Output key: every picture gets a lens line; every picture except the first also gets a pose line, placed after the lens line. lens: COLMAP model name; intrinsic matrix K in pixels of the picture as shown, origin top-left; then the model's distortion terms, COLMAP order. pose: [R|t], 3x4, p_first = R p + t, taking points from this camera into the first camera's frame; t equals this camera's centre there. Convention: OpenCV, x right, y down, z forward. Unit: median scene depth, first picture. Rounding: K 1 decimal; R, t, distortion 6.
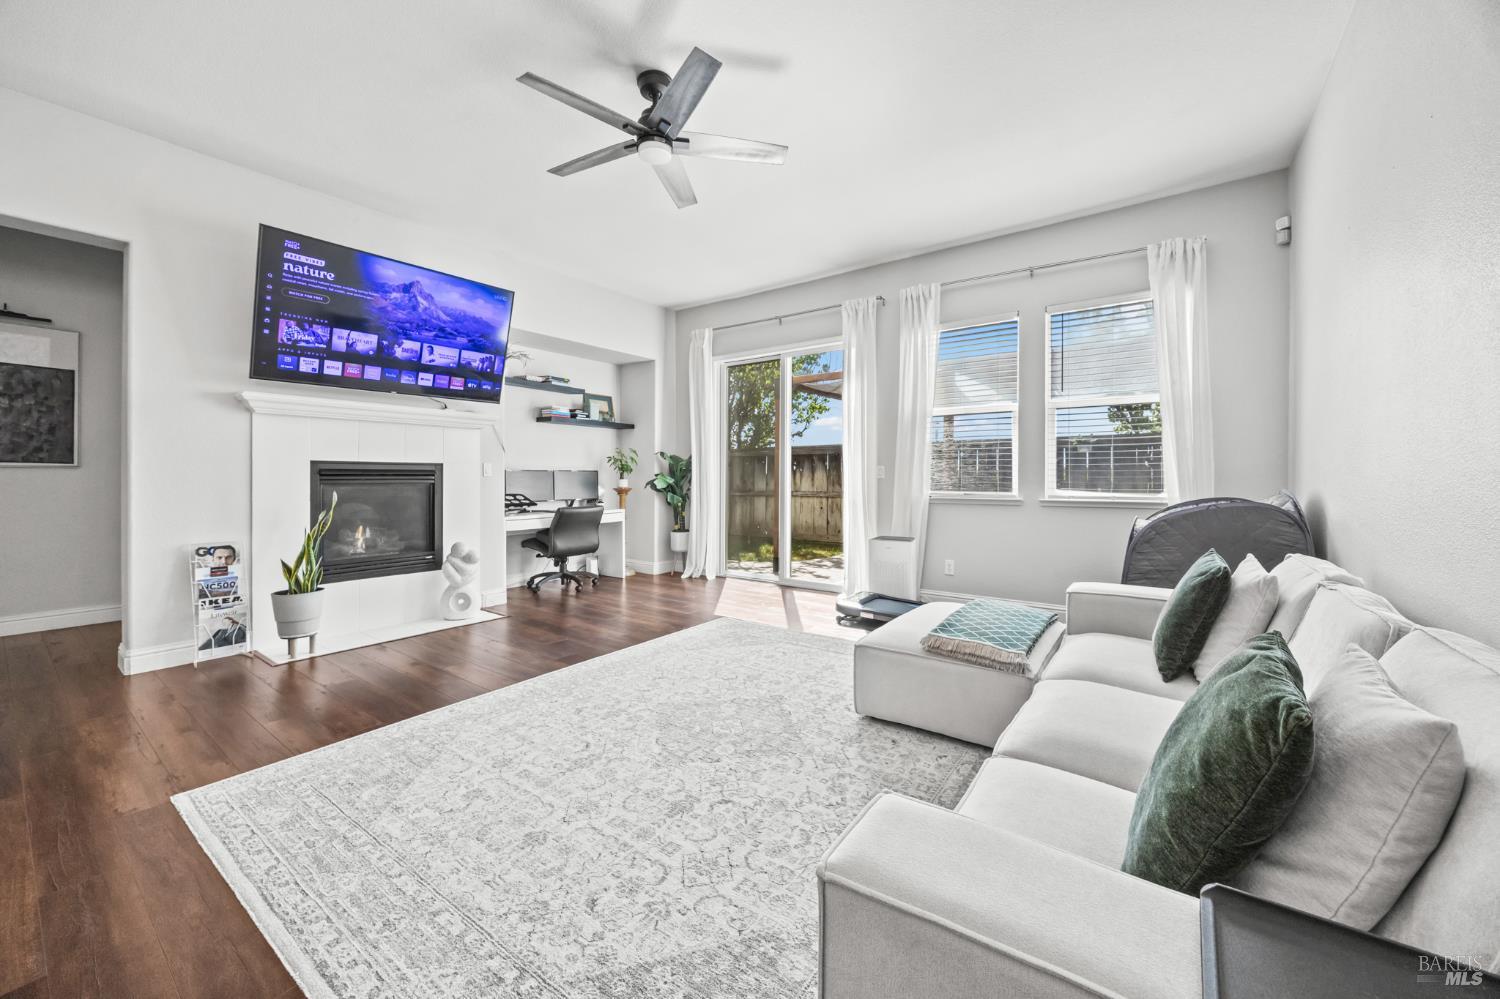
lens RADIAL K [[569.8, 0, 753.6], [0, 569.8, 473.6], [0, 0, 1]] dist [-0.003204, -0.000048]
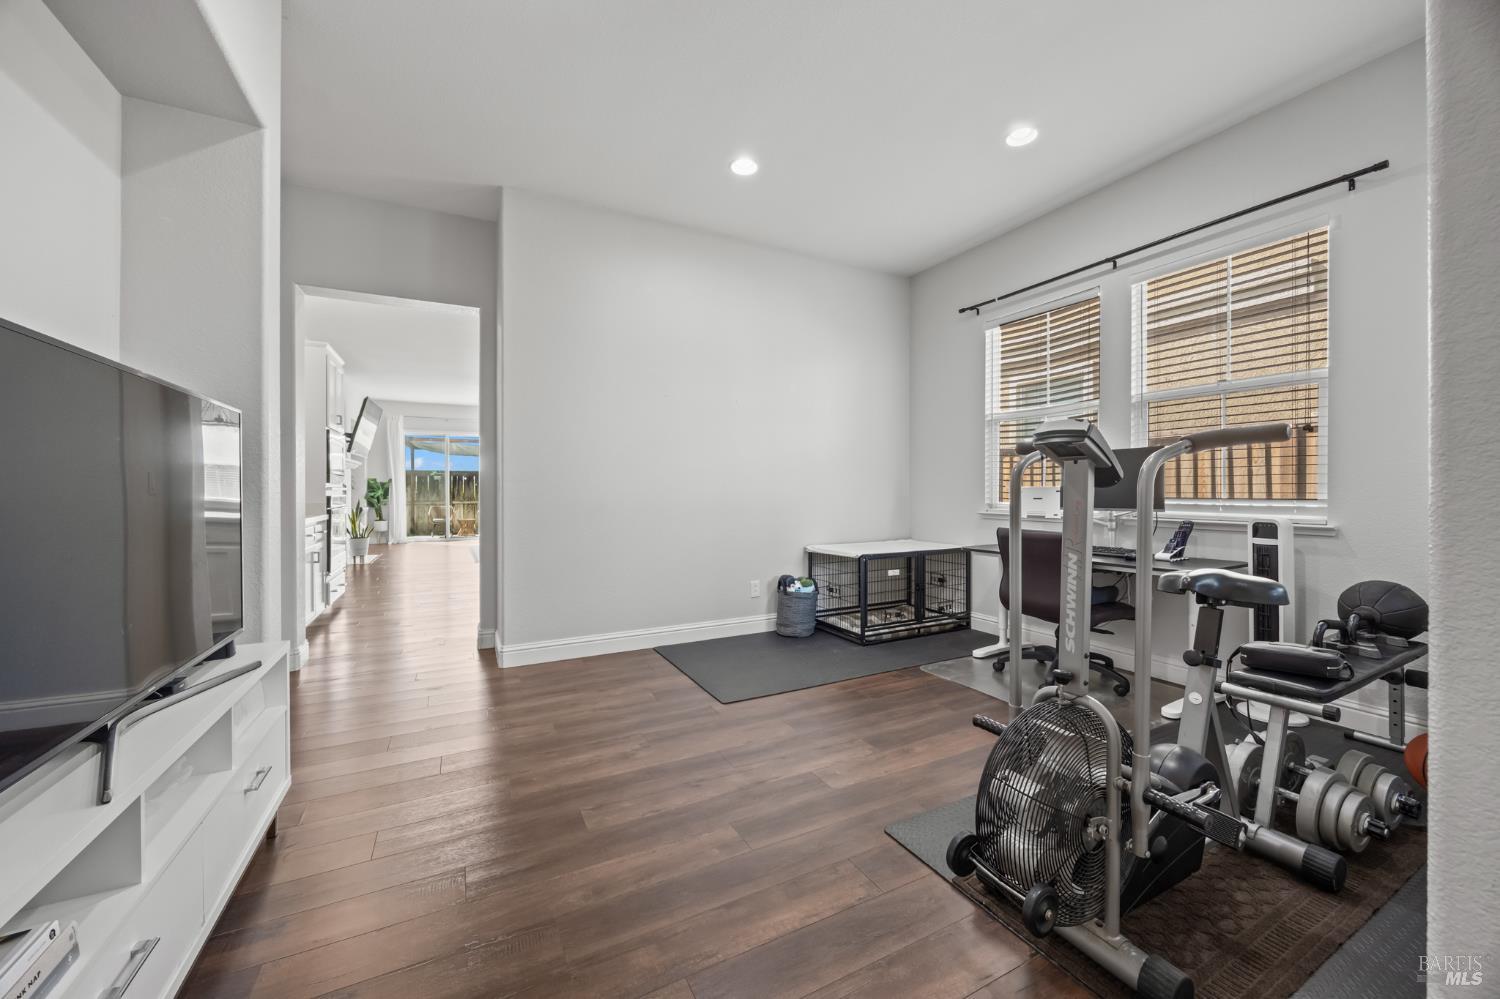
lens RADIAL K [[572.7, 0, 749.6], [0, 572.7, 483.8], [0, 0, 1]] dist [-0.002328, 0.000110]
pose [[0.449477, -0.000282, 0.893292, -2.210232], [0.007223, 0.999968, -0.003318, -0.007614], [-0.893263, 0.007944, 0.449464, -1.615680]]
